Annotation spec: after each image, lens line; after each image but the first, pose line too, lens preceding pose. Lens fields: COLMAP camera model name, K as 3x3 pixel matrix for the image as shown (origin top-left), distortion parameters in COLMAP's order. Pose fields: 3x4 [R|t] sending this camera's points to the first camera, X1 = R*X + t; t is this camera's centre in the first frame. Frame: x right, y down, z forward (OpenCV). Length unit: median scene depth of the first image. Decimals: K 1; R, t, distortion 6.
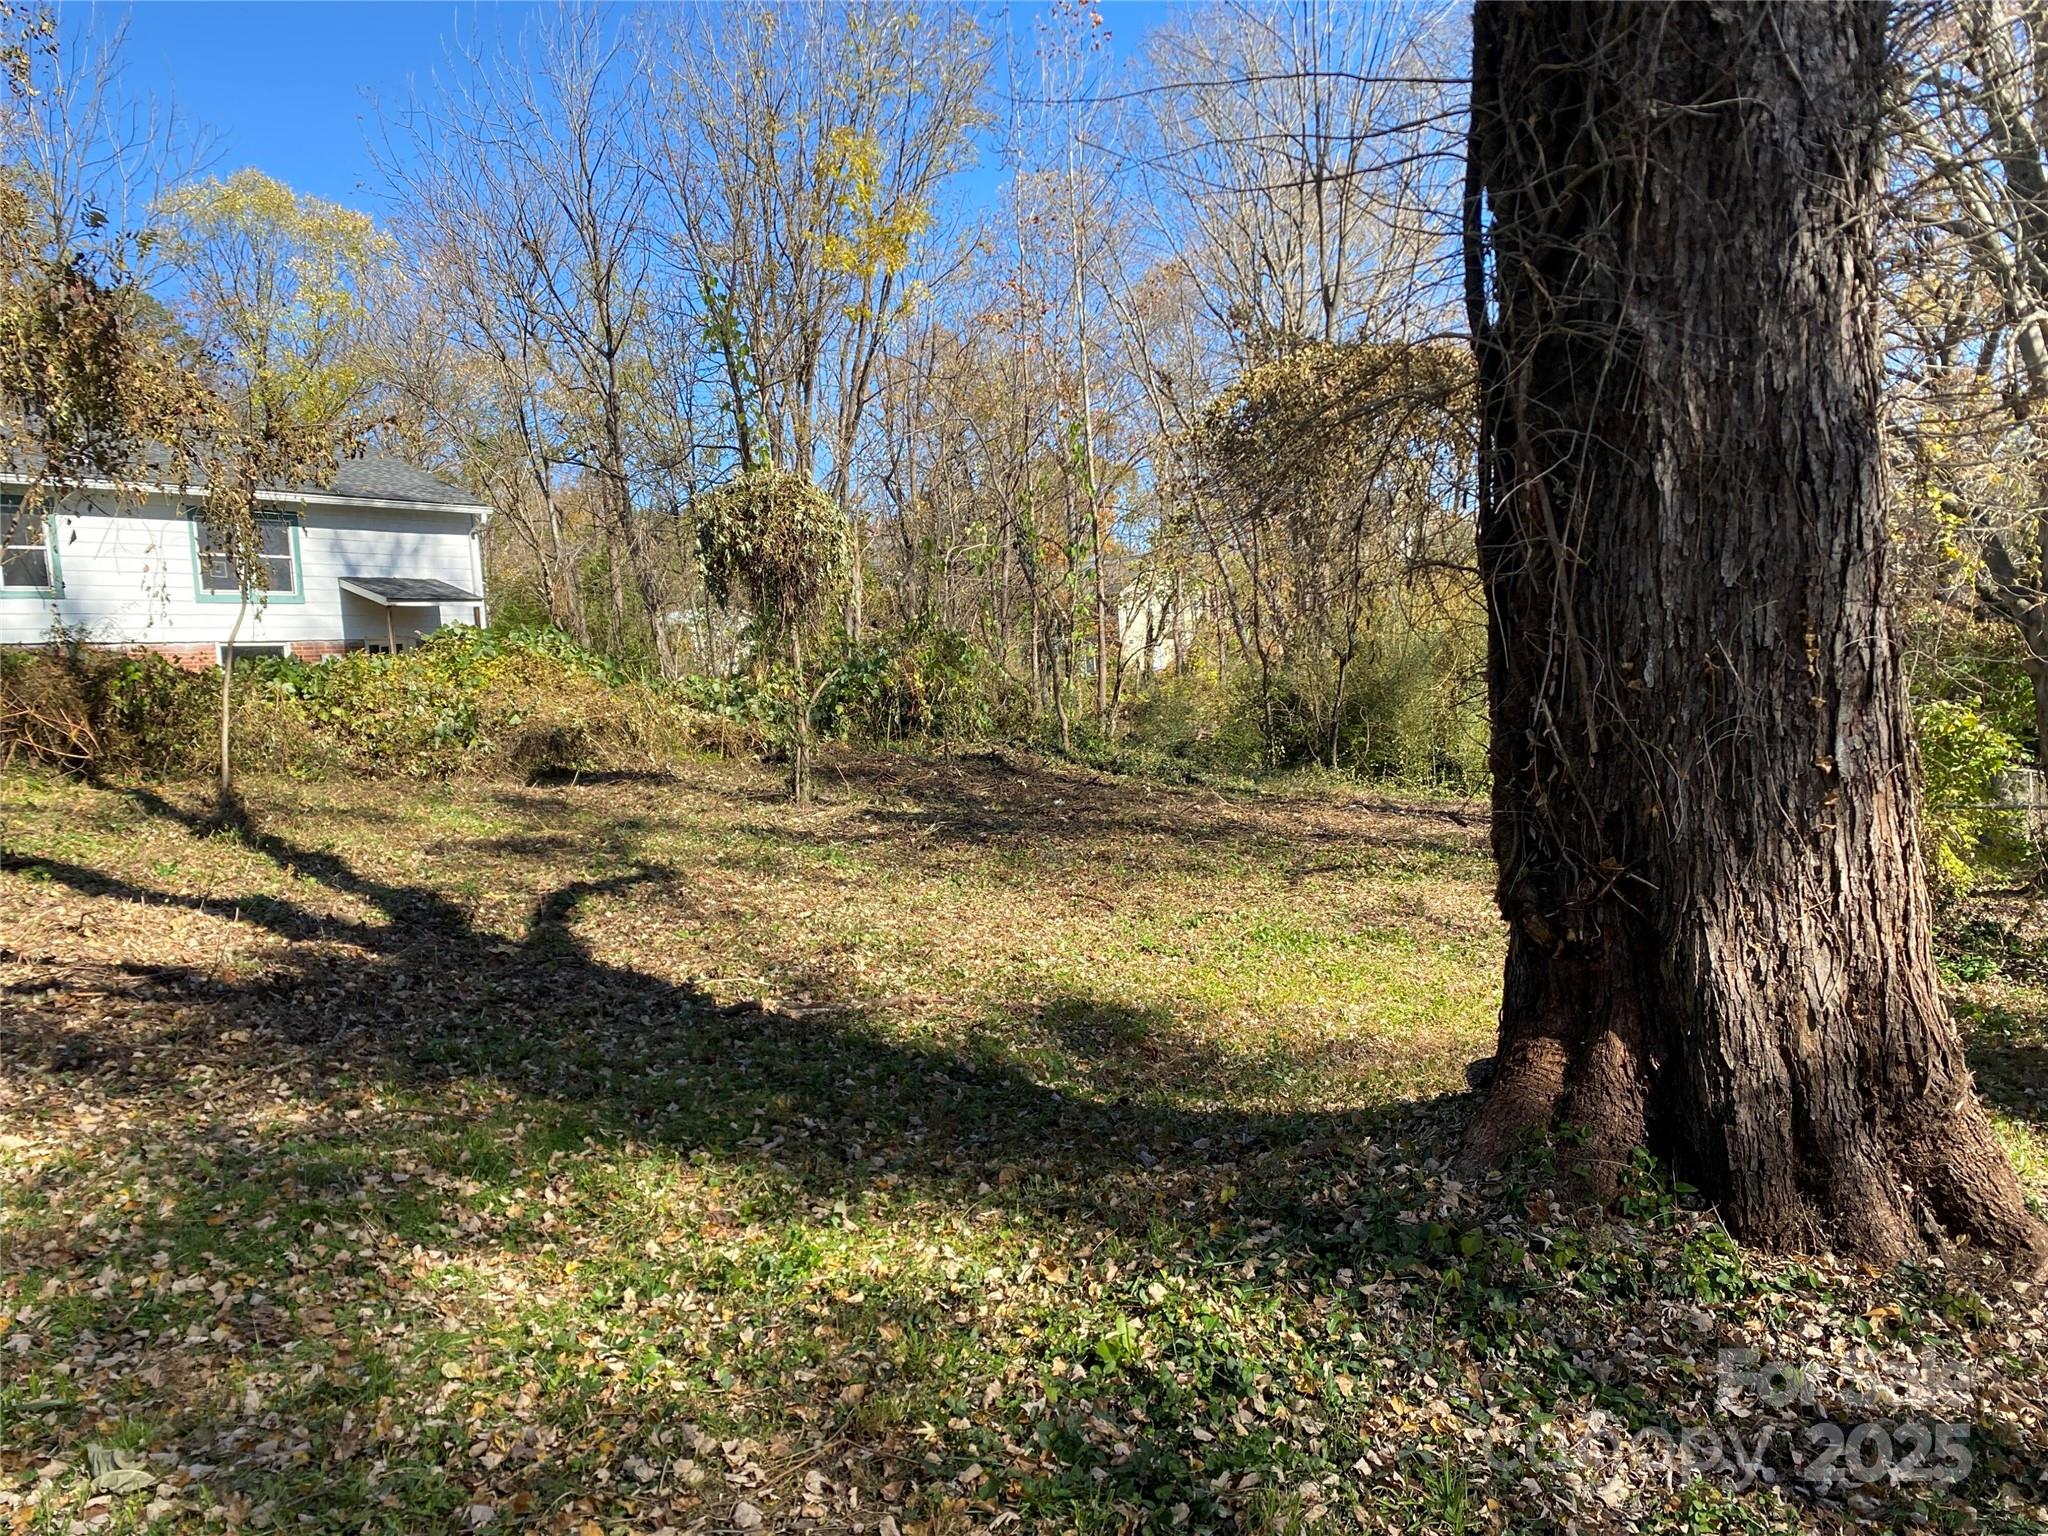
lens RADIAL K [[1552.0, 0, 1029.5], [0, 1552.0, 757.3], [0, 0, 1]] dist [0.006134, -0.010861]
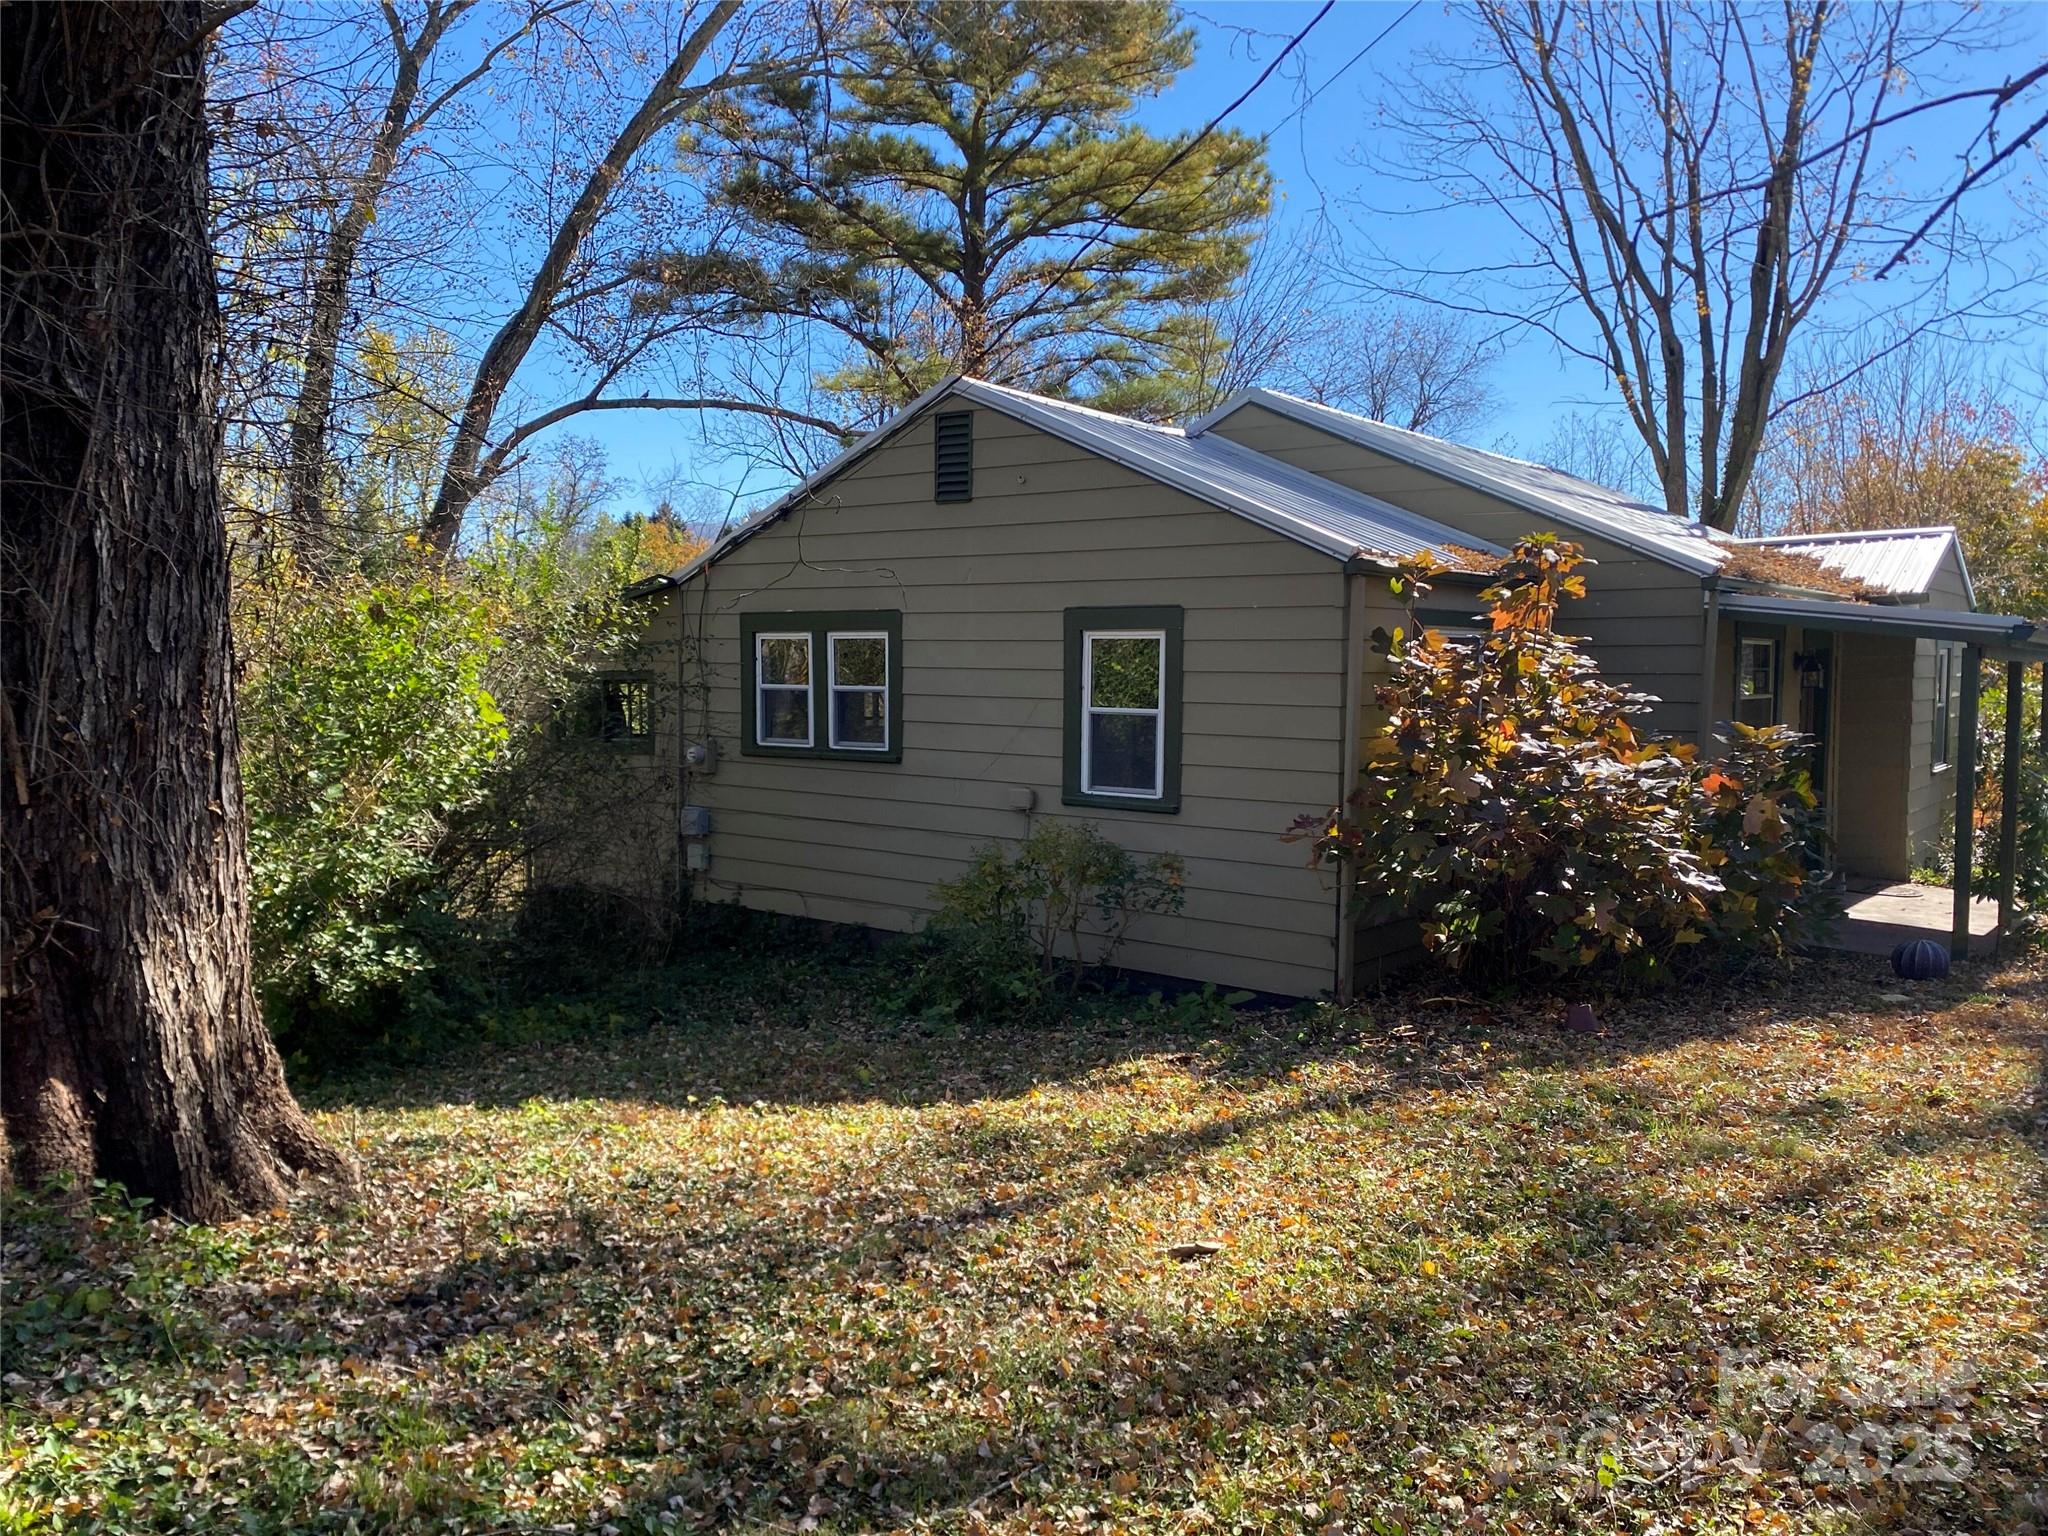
lens RADIAL K [[1552.0, 0, 1029.5], [0, 1552.0, 757.3], [0, 0, 1]] dist [0.006134, -0.010861]
pose [[0.018203, 0.005280, 0.999820, -0.655674], [0.034218, 0.999397, -0.005901, -0.005451], [-0.999249, 0.034319, 0.018011, 0.350894]]
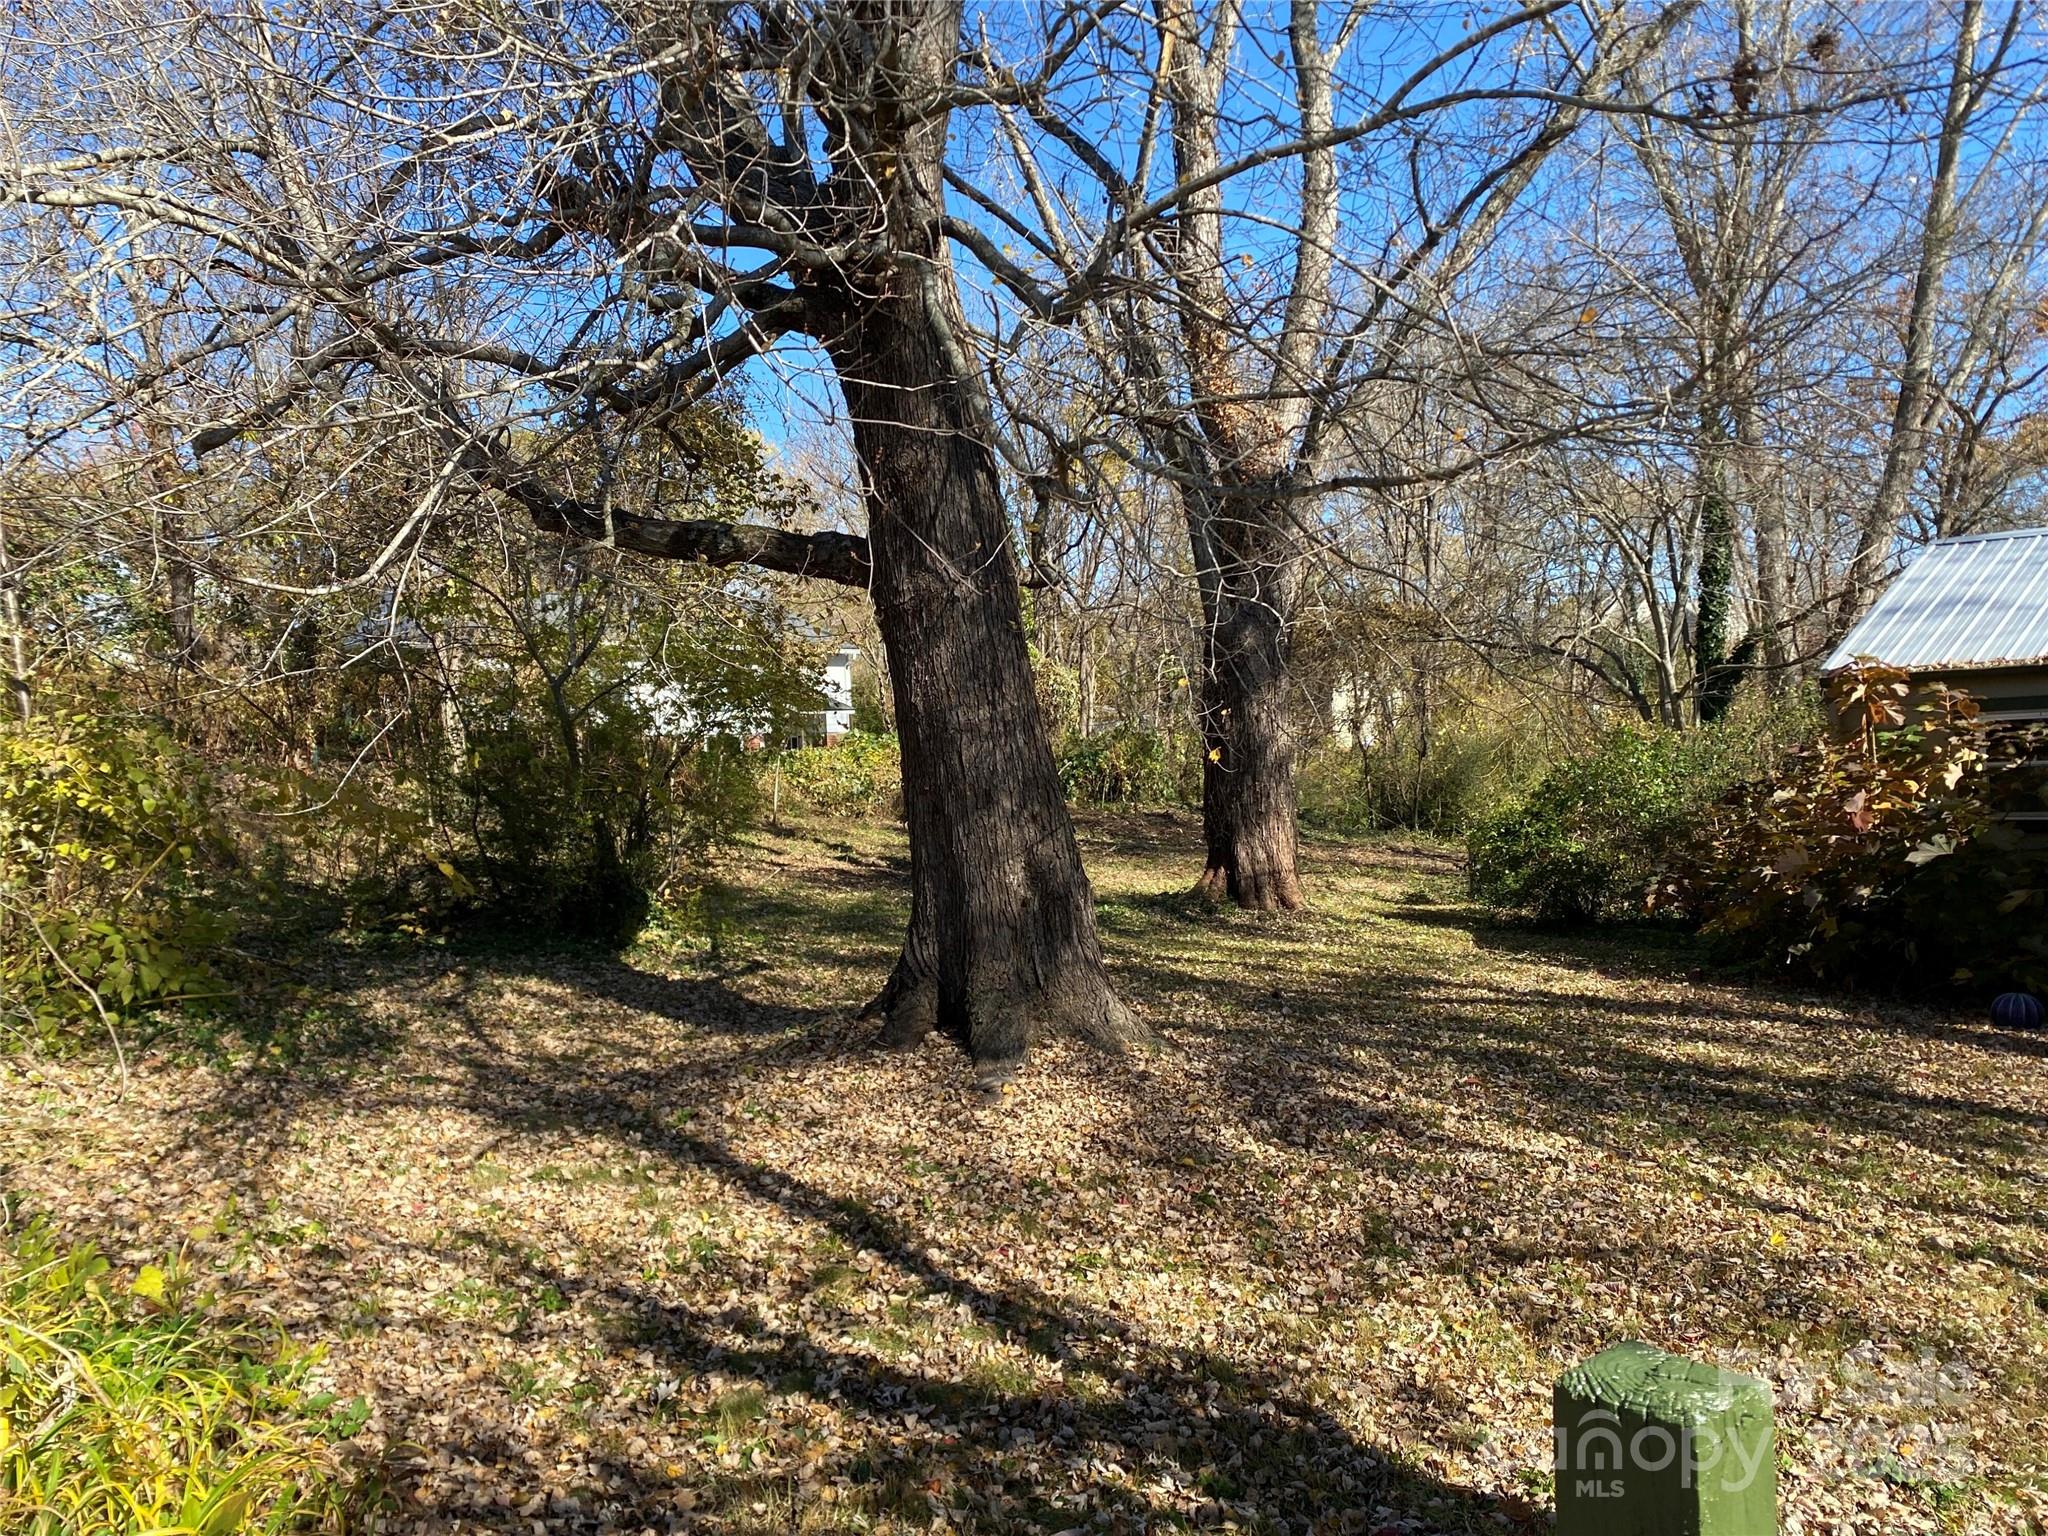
lens RADIAL K [[1552.0, 0, 1029.5], [0, 1552.0, 757.3], [0, 0, 1]] dist [0.006134, -0.010861]
pose [[0.988115, 0.019952, -0.152419, 0.524107], [-0.026188, 0.998896, -0.039012, 0.043453], [0.151472, 0.042540, 0.987546, -3.950592]]
